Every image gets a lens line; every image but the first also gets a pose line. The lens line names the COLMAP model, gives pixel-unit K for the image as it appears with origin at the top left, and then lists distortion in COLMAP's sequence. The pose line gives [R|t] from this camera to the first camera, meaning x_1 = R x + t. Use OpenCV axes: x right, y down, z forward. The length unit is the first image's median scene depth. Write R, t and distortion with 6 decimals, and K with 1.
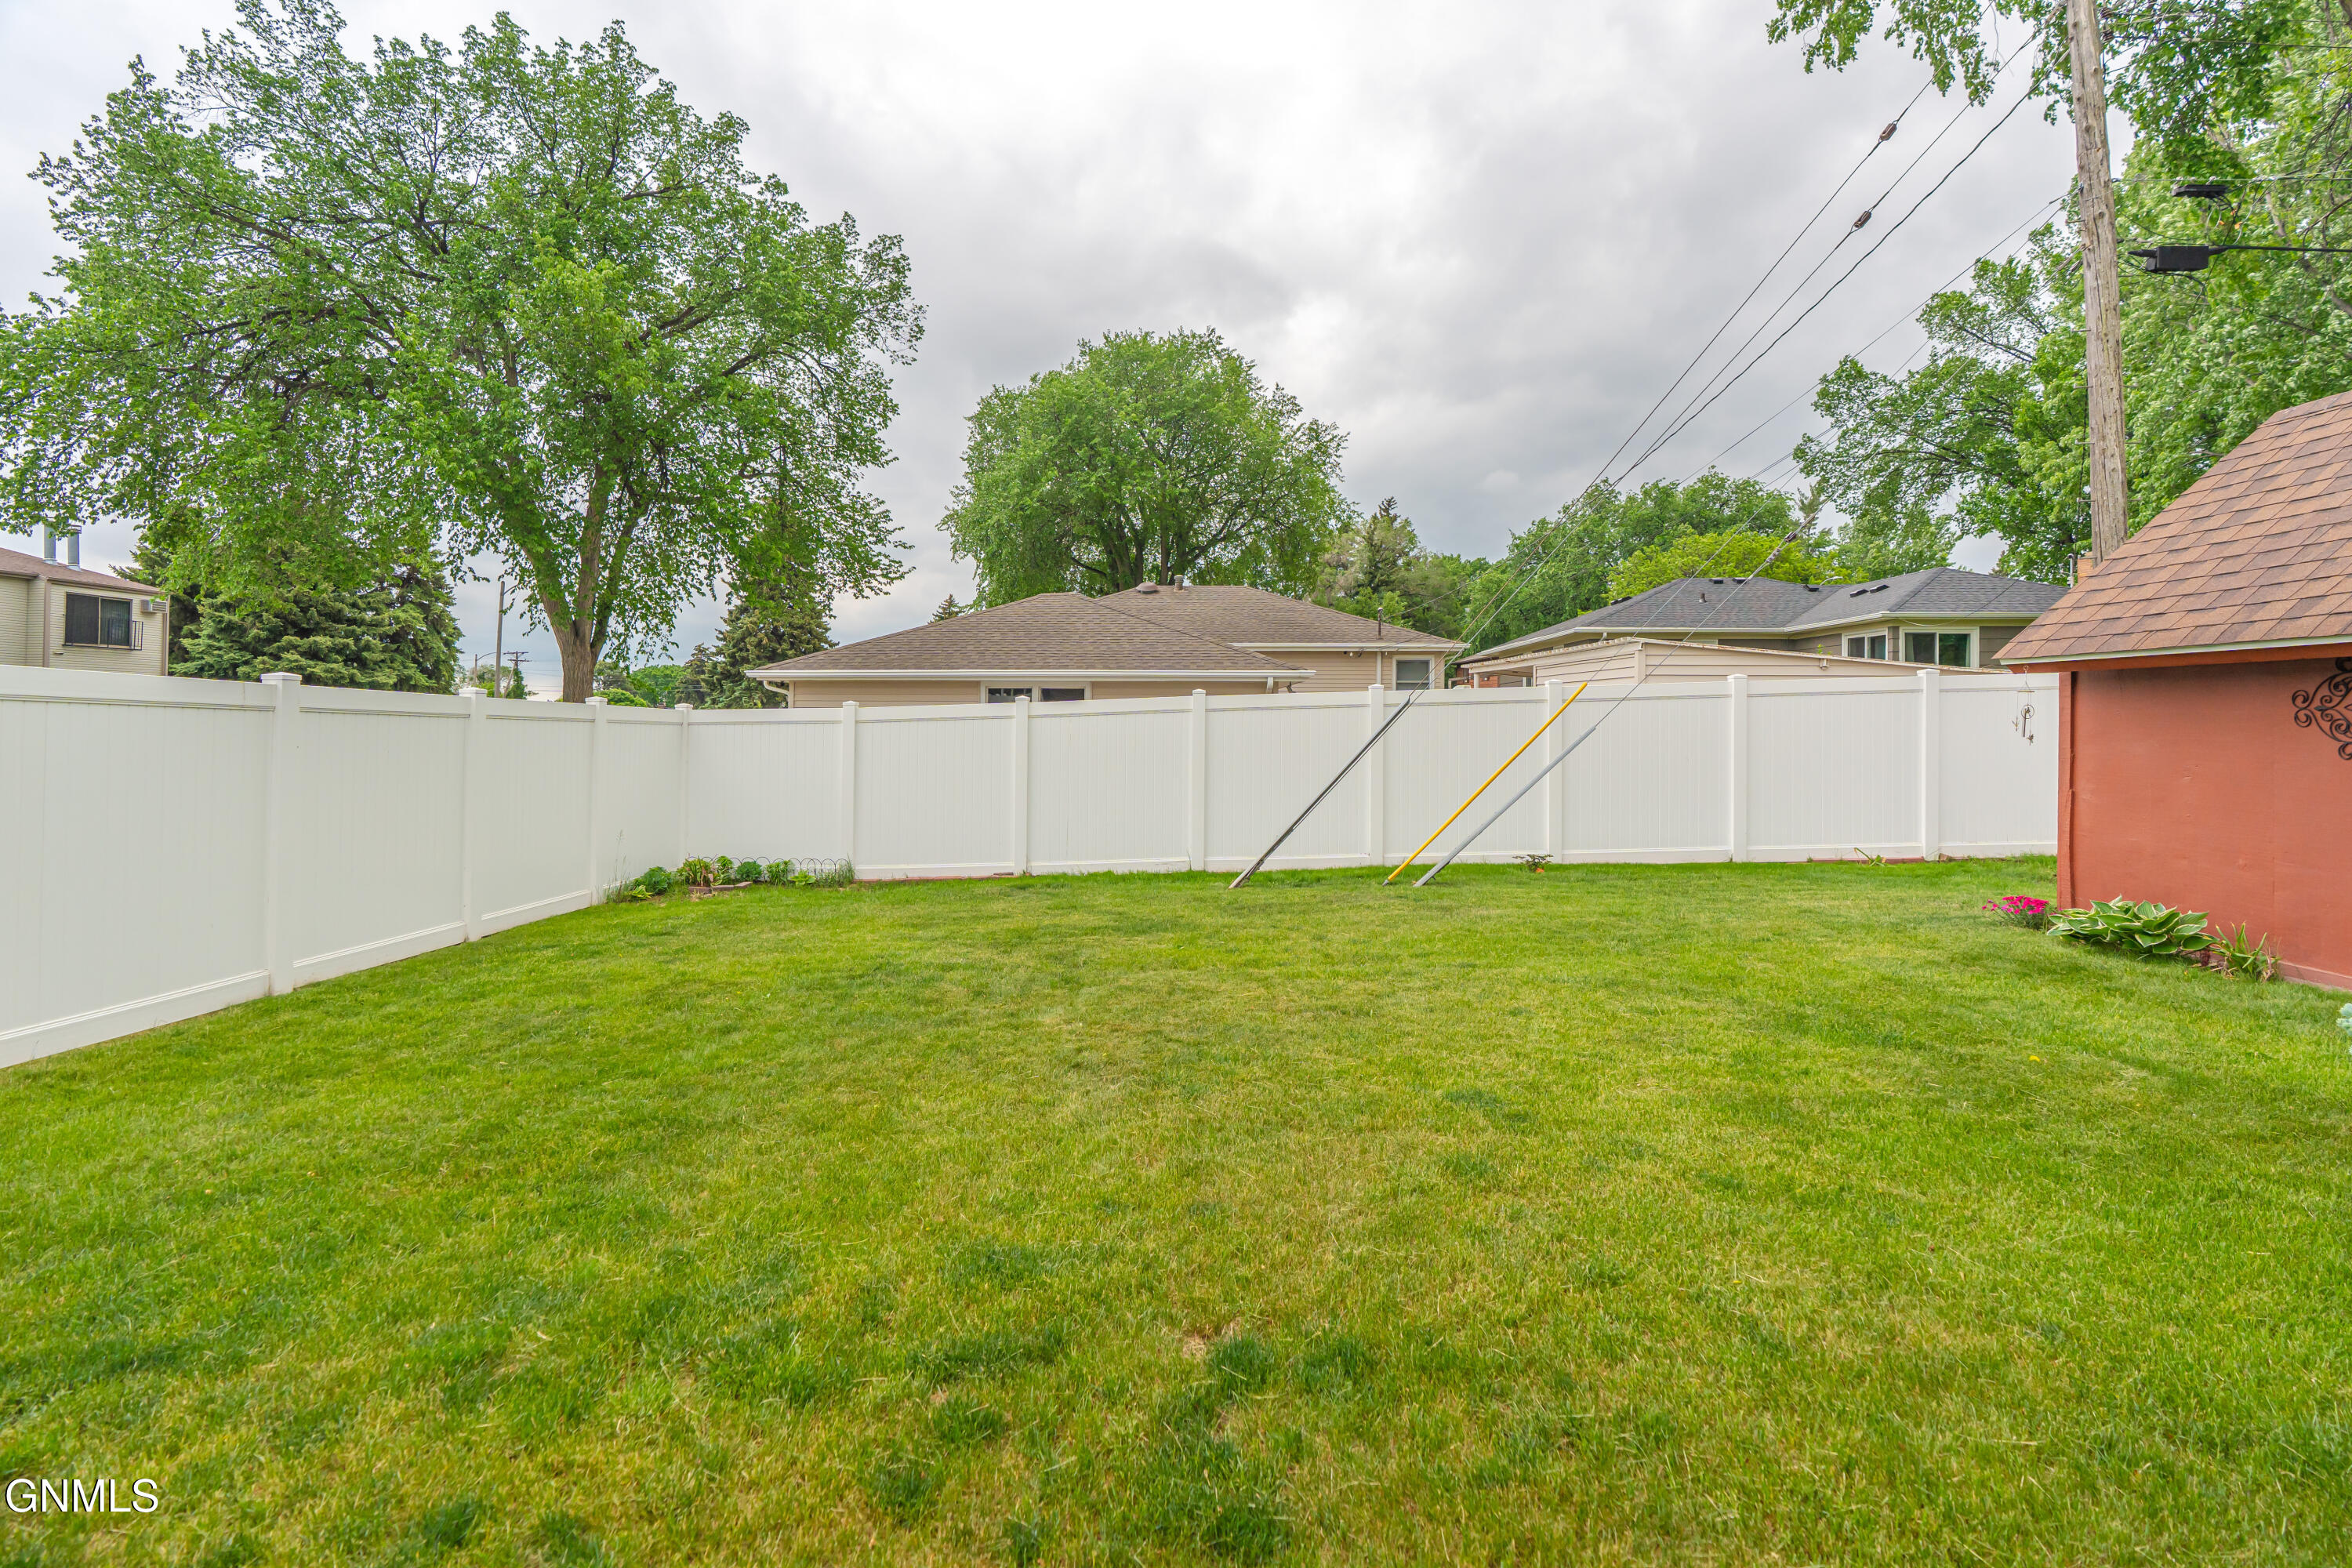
lens RADIAL K [[1109.8, 0, 1108.6], [0, 1109.8, 710.8], [0, 0, 1]] dist [-0.003627, 0.000498]
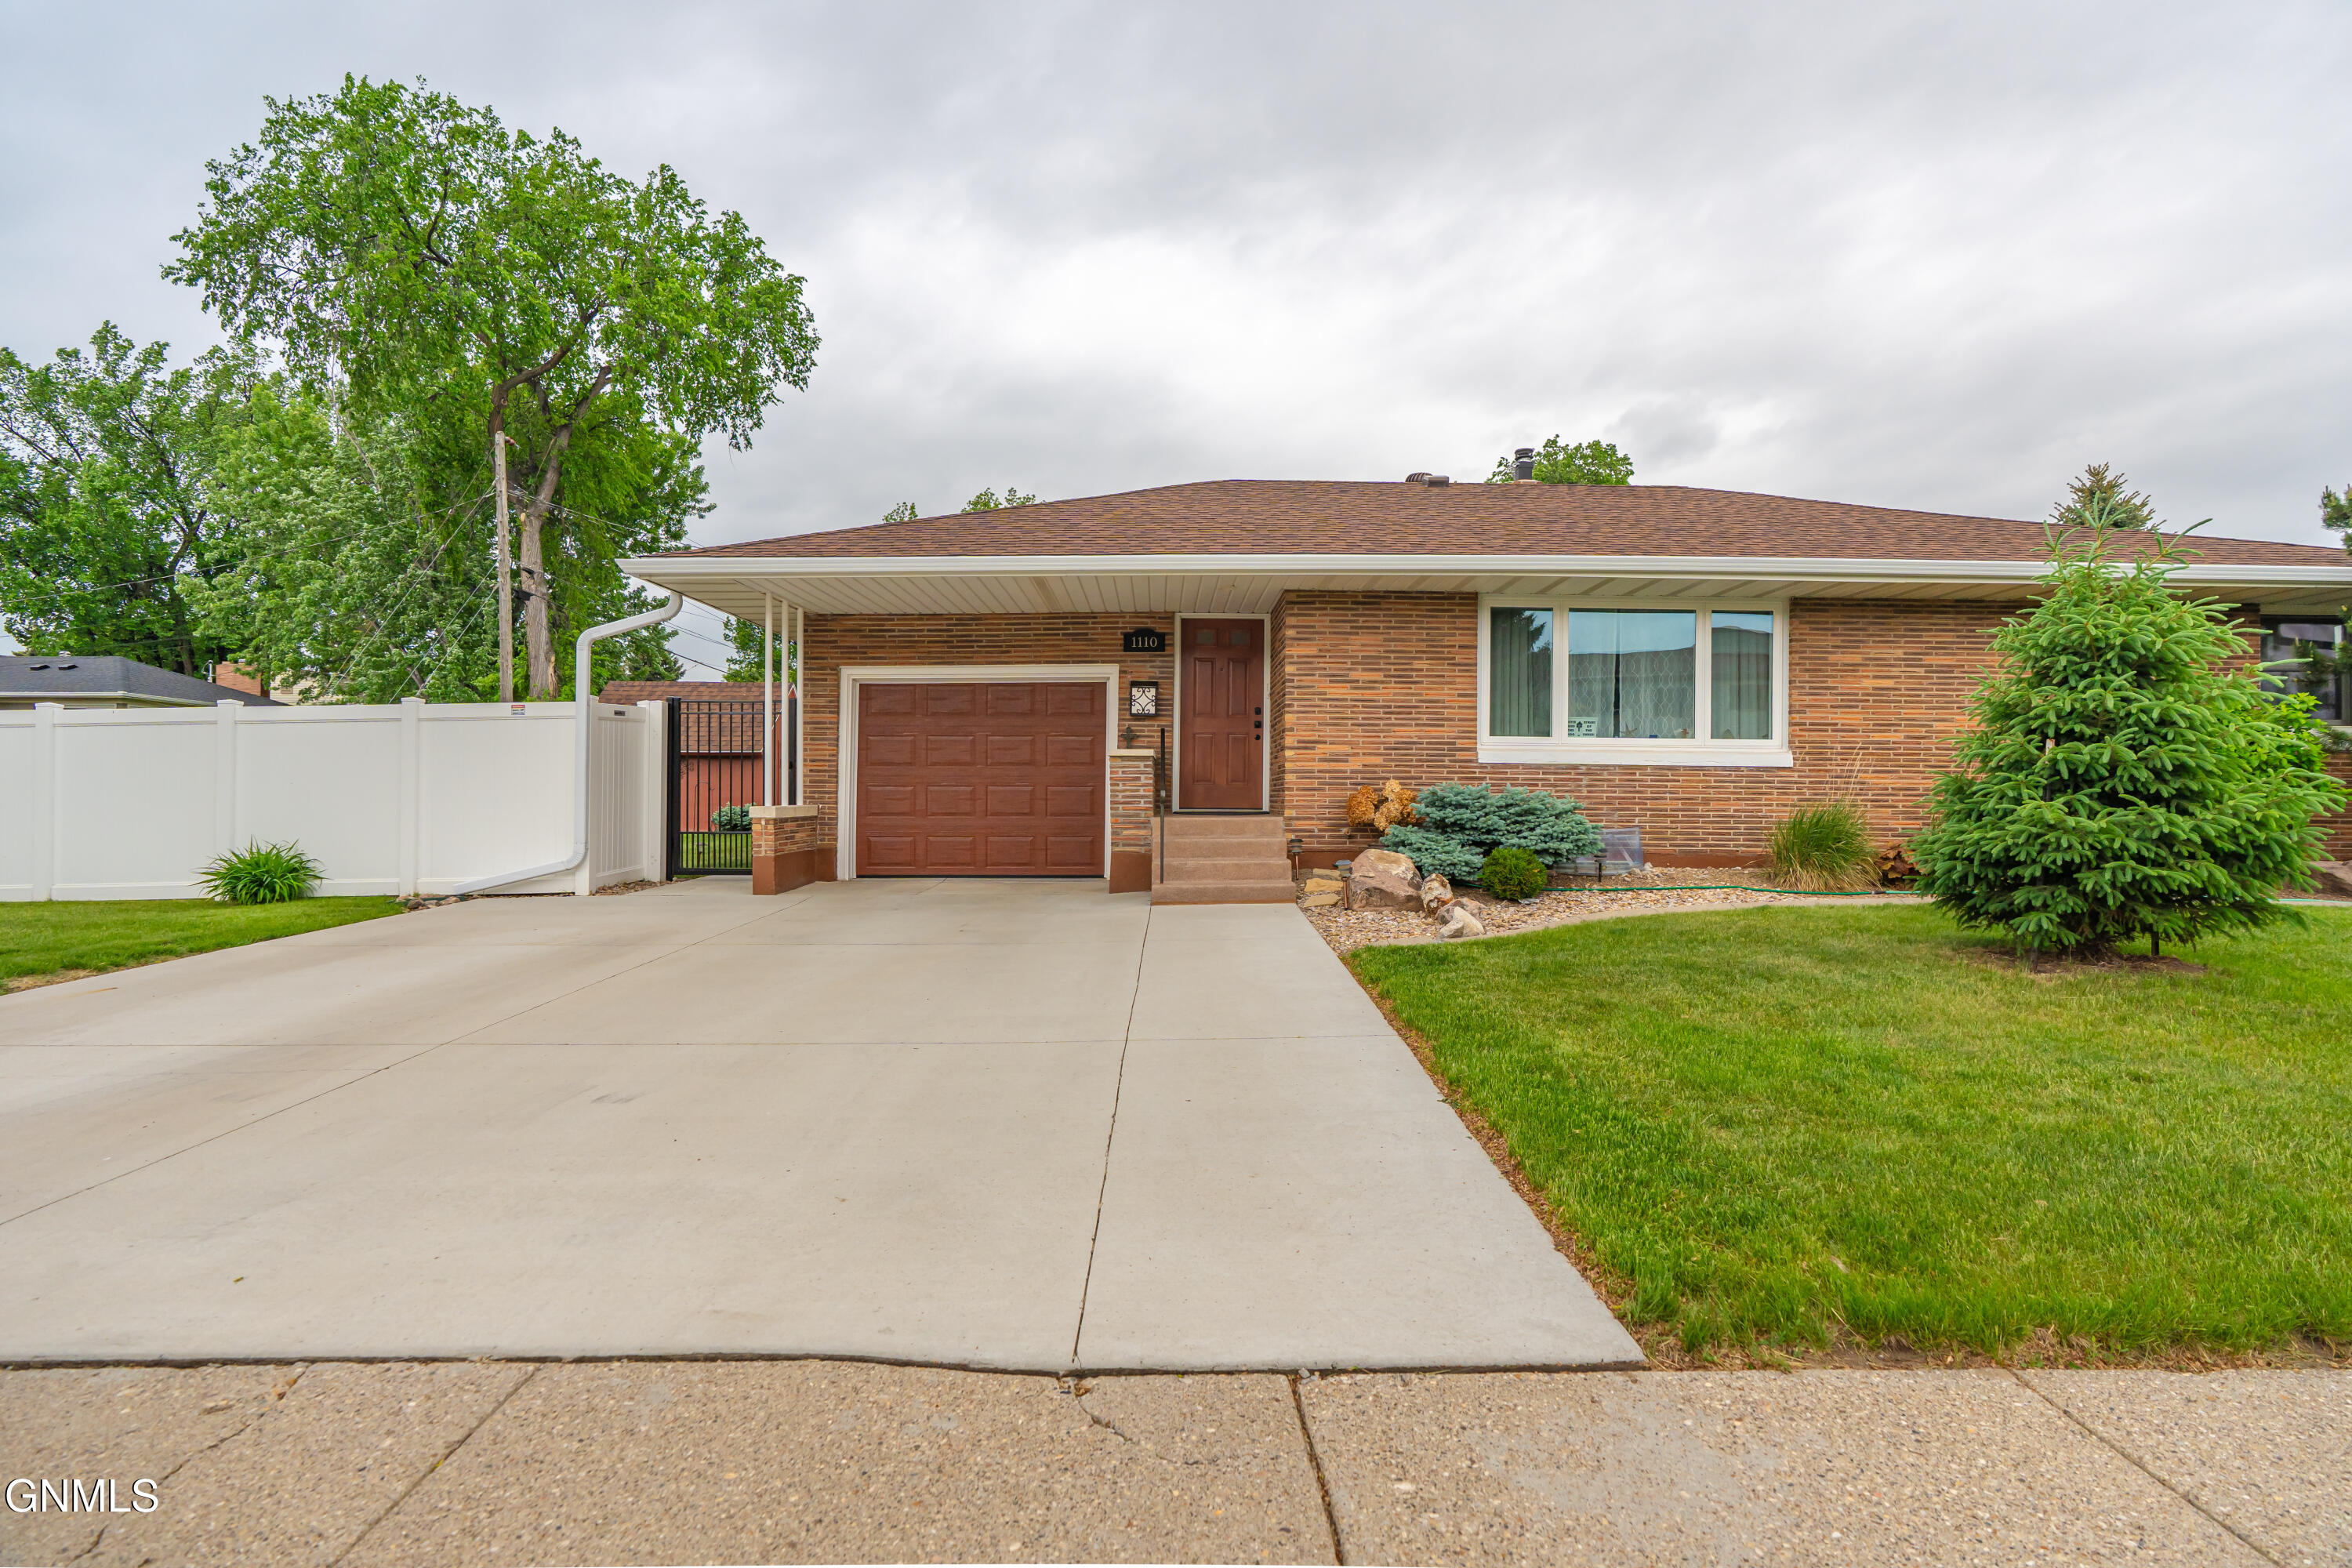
lens RADIAL K [[1059.5, 0, 1191.2], [0, 1059.5, 797.3], [0, 0, 1]] dist [-0.002106, 0.000453]
pose [[-0.076769, 0.002119, 0.997047, -0.663674], [-0.014681, 0.999887, -0.003255, 0.021927], [-0.996941, -0.014887, -0.076729, -0.148602]]
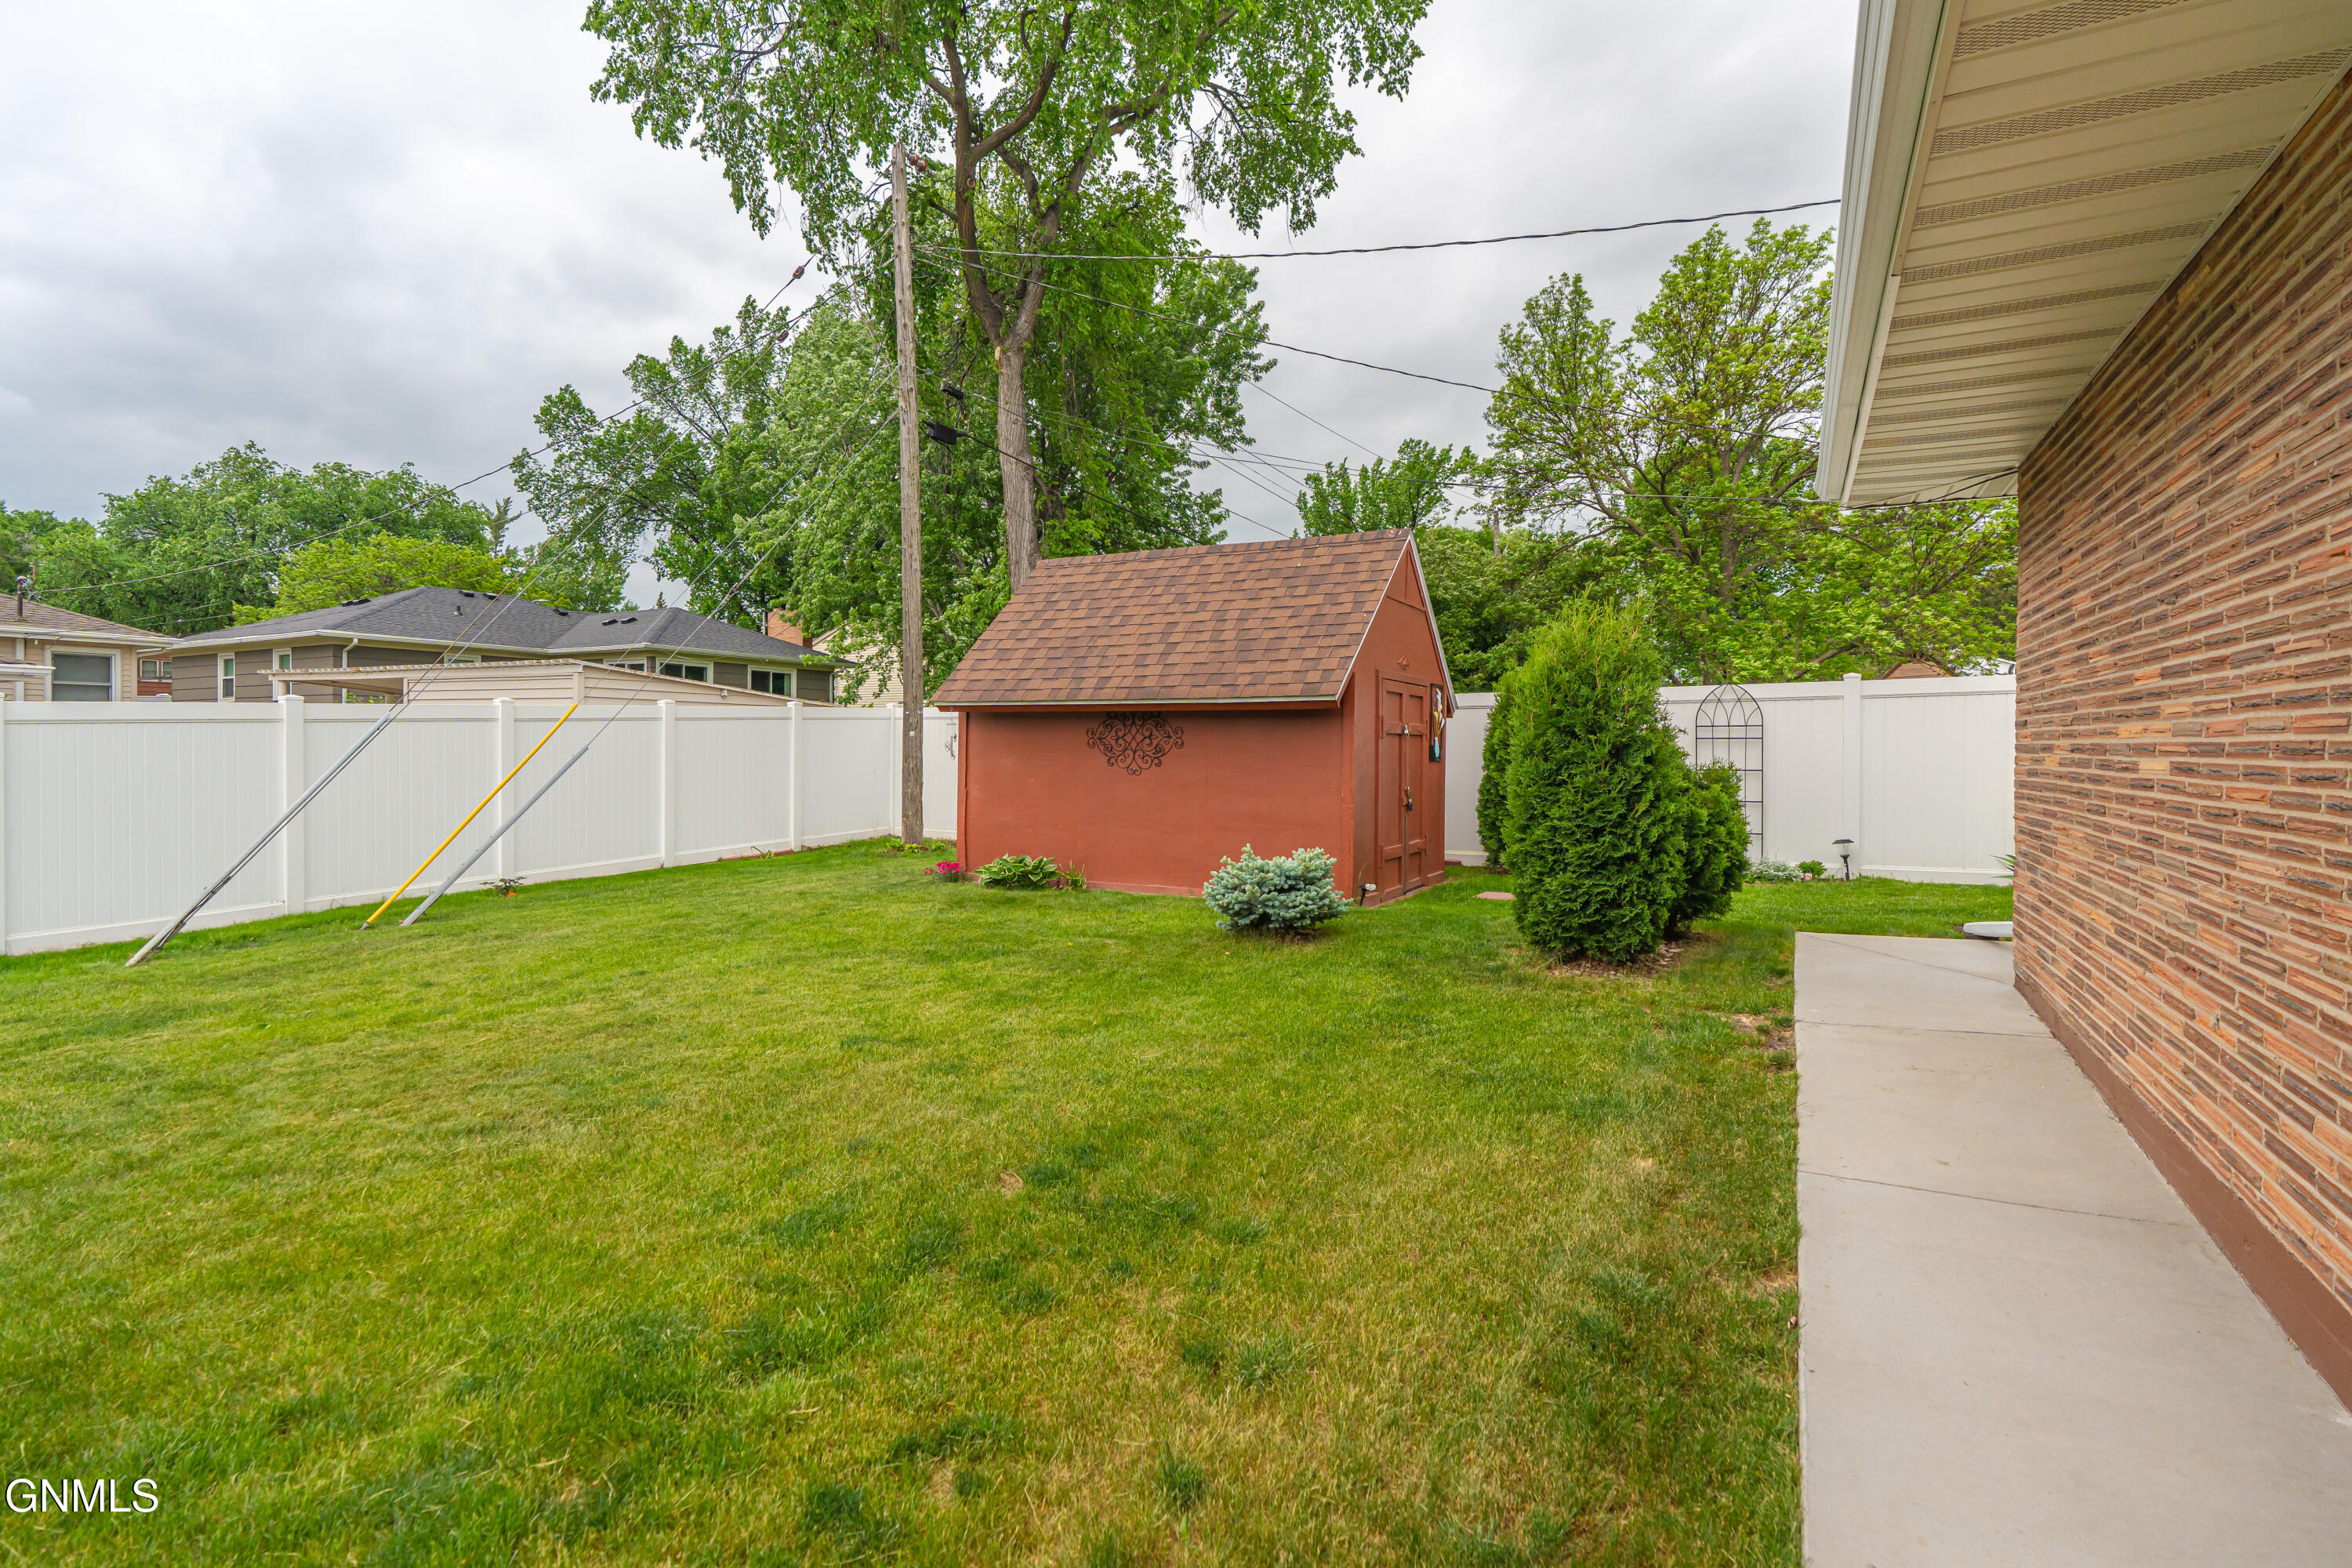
lens RADIAL K [[1116.0, 0, 1210.0], [0, 1116.0, 785.6], [0, 0, 1]] dist [-0.000828, 0.000012]
pose [[0.408305, -0.031144, 0.912314, -0.123086], [-0.015630, 0.999033, 0.041100, -0.000590], [-0.912712, -0.031041, 0.407423, 0.021793]]
